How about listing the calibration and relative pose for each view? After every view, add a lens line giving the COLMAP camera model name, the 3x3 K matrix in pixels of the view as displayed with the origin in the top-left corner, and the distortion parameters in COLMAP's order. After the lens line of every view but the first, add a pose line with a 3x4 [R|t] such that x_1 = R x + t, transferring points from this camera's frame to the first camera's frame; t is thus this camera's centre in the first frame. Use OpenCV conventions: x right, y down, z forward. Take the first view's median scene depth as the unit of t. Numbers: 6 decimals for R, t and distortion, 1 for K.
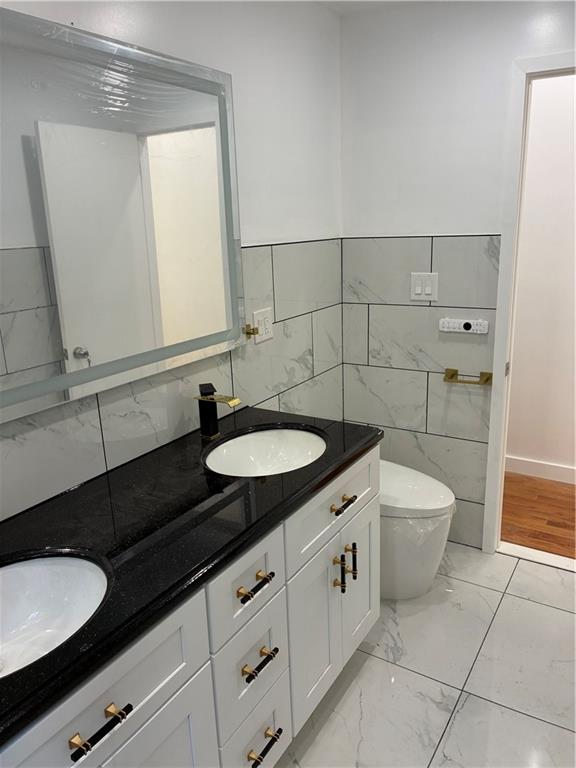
lens RADIAL K [[579.2, 0, 288.0], [0, 579.2, 384.0], [0, 0, 1]] dist [0.006019, -0.044642]
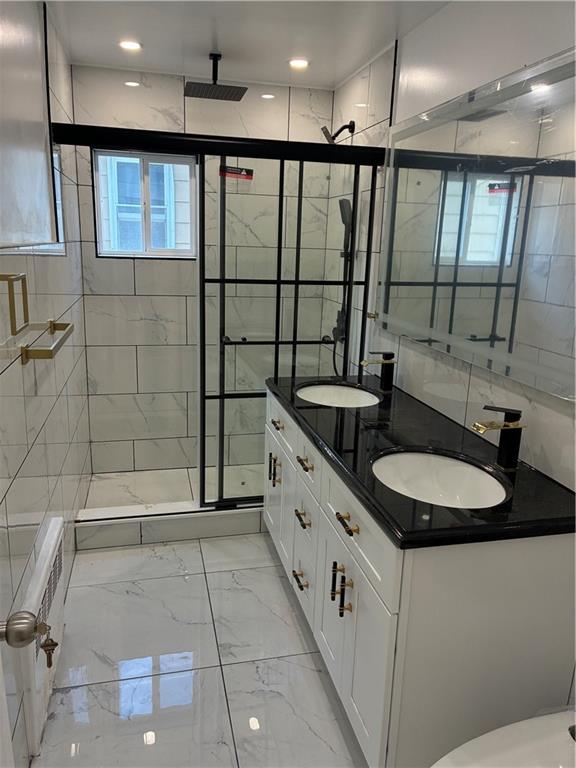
lens RADIAL K [[579.2, 0, 288.0], [0, 579.2, 384.0], [0, 0, 1]] dist [0.006019, -0.044642]
pose [[-0.700526, 0.193601, -0.686864, 0.769851], [-0.186697, 0.879256, 0.438239, -0.394108], [0.688773, 0.435233, -0.579796, 1.379137]]
